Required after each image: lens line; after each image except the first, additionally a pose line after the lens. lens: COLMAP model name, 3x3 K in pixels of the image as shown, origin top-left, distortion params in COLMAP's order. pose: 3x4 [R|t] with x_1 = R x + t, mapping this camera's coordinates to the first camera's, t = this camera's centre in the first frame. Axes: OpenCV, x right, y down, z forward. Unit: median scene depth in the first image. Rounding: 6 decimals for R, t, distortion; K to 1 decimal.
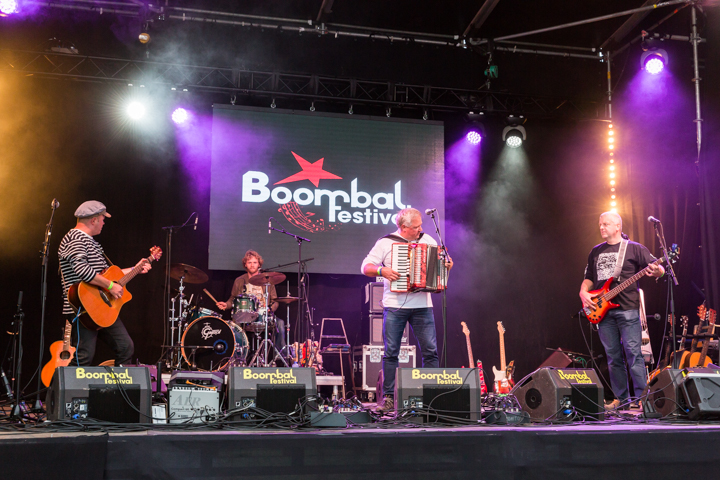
lens RADIAL K [[953.4, 0, 401.0], [0, 953.4, 257.6], [0, 0, 1]] dist [-0.004186, -0.022759]
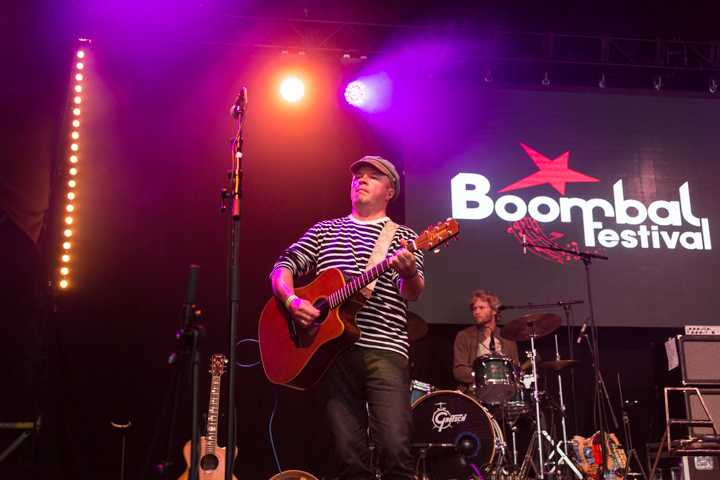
lens RADIAL K [[914.2, 0, 338.4], [0, 914.2, 225.8], [0, 0, 1]] dist [0.001559, 0.038208]
pose [[0.992220, -0.044001, -0.116461, -0.168488], [0.025476, 0.987426, -0.156019, 0.040884], [0.121862, 0.151838, 0.980864, 0.369593]]
